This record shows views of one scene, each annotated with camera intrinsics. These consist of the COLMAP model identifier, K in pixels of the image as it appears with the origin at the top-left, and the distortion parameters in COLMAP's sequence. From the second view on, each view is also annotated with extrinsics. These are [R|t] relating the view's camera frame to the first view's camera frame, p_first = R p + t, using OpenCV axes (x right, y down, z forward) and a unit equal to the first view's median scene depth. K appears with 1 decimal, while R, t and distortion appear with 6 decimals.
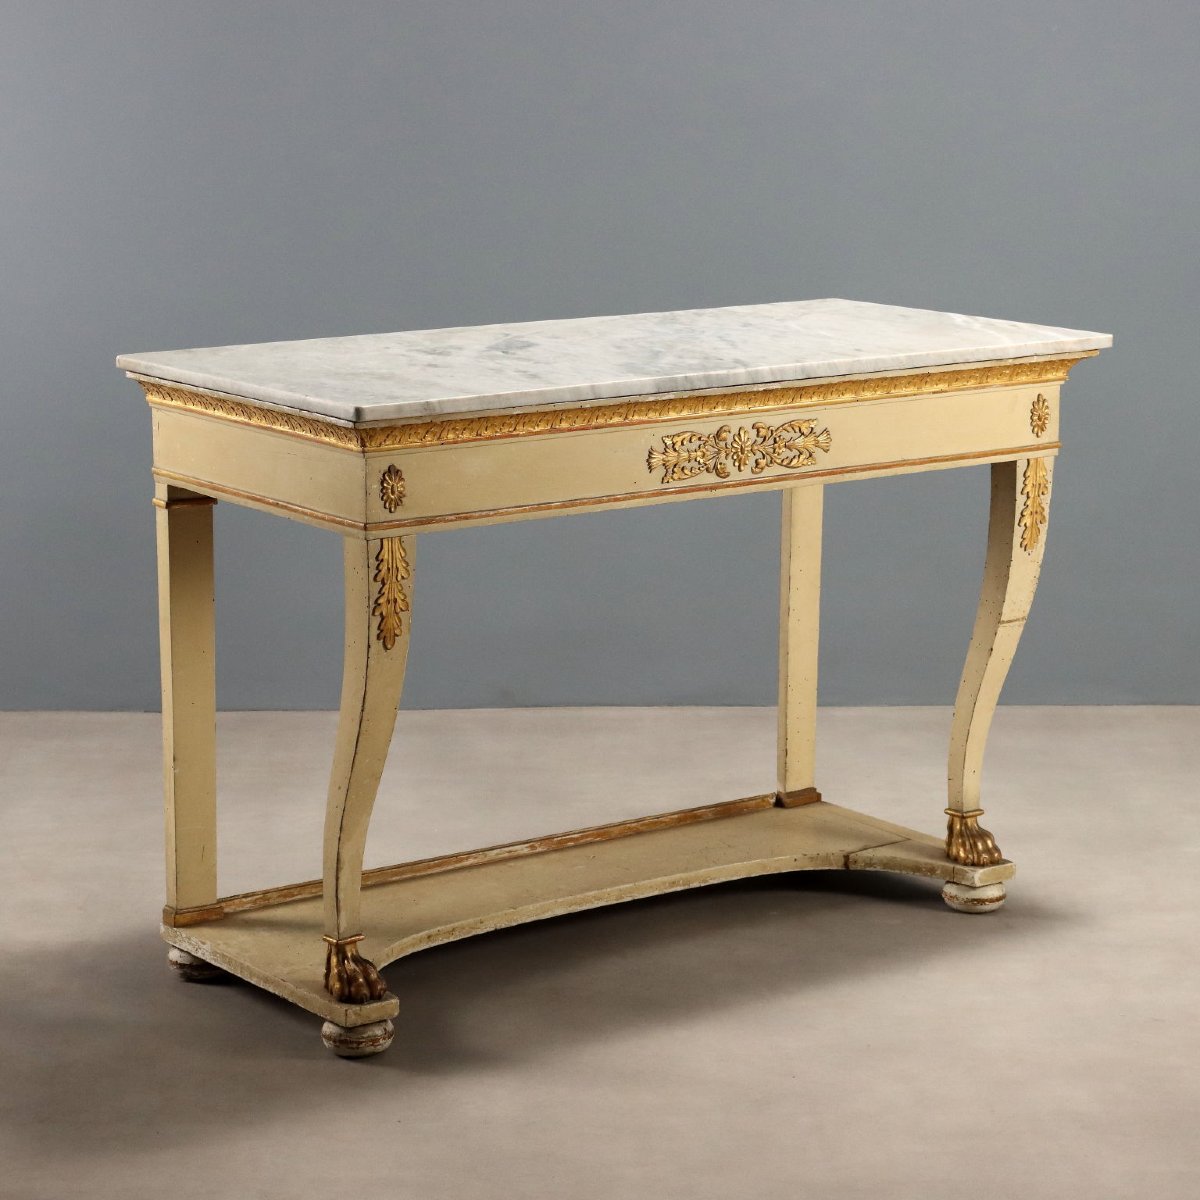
lens RADIAL K [[3341.9, 0, 600.0], [0, 3341.9, 600.0], [0, 0, 1]] dist [0.029128, 0.190294]
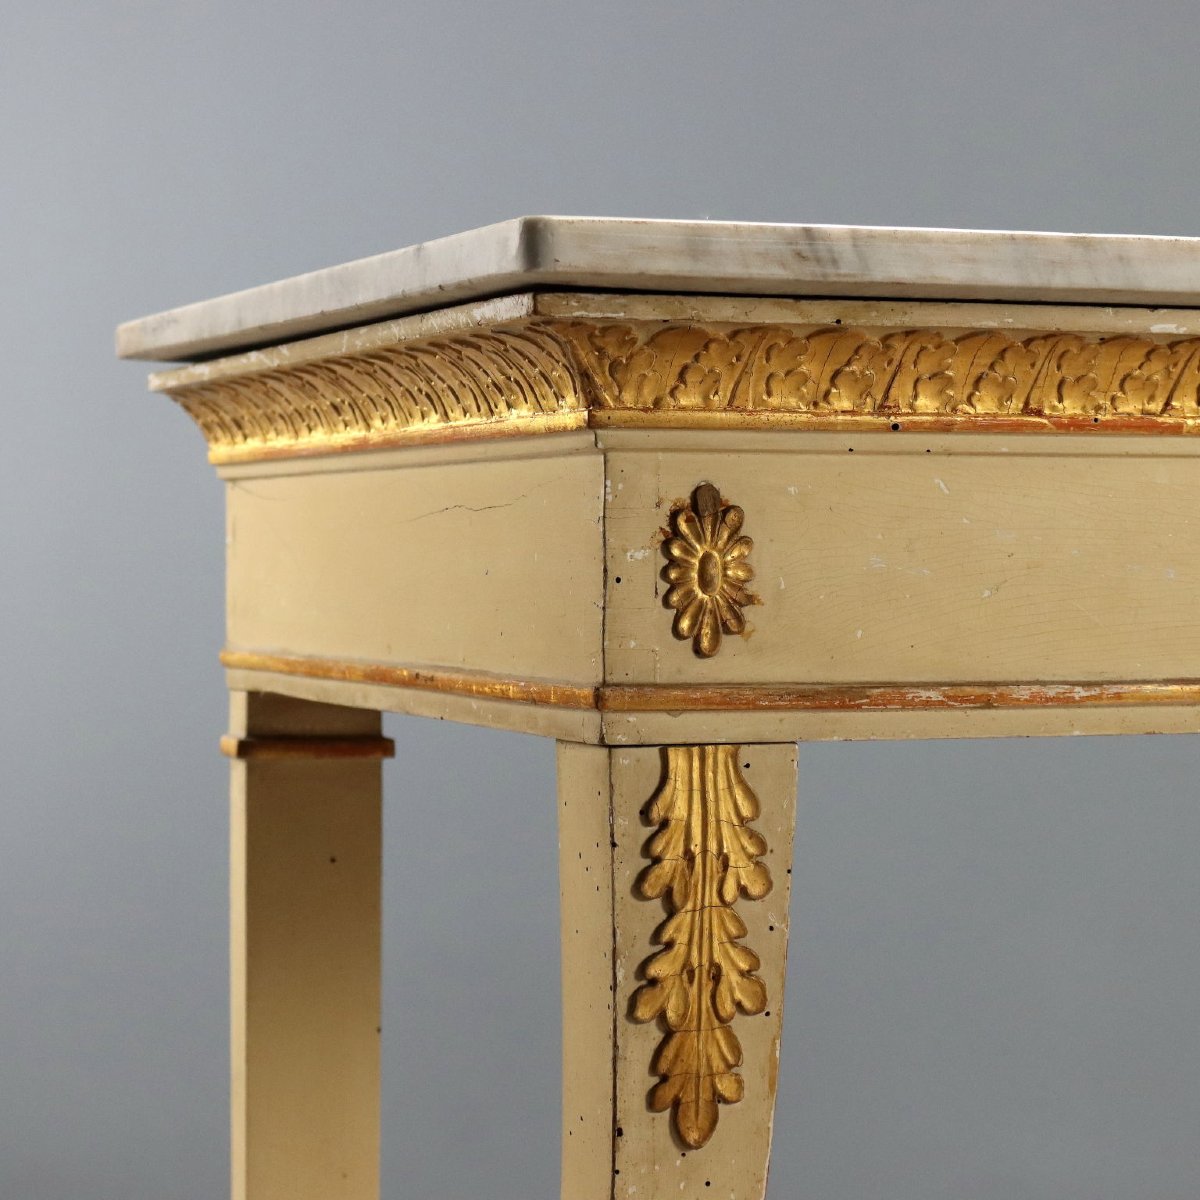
lens RADIAL K [[3490.7, 0, 600.0], [0, 3490.7, 600.0], [0, 0, 1]] dist [-0.007368, 0.398134]
pose [[0.961219, 0.002343, -0.275776, 0.010954], [-0.053839, 0.982318, -0.179312, 0.022532], [0.270479, 0.187205, 0.944349, 0.703565]]
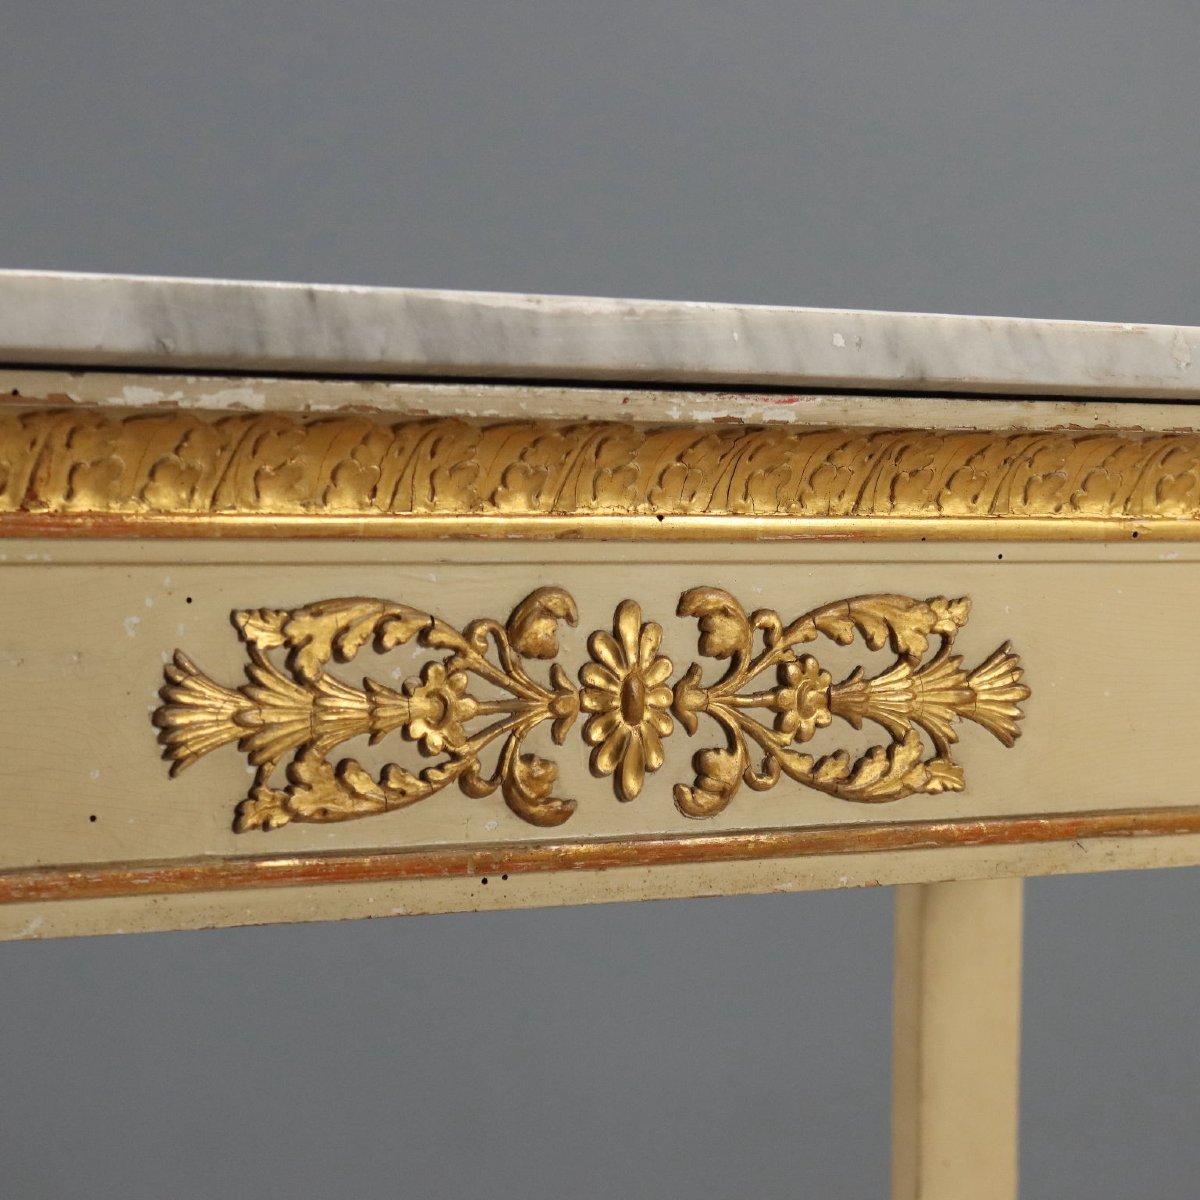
lens RADIAL K [[3490.7, 0, 600.0], [0, 3490.7, 600.0], [0, 0, 1]] dist [-0.007368, 0.398134]
pose [[0.997944, 0.000399, -0.064088, 0.058714], [-0.012137, 0.983063, -0.182867, -0.008956], [0.062929, 0.183269, 0.981047, 0.808226]]
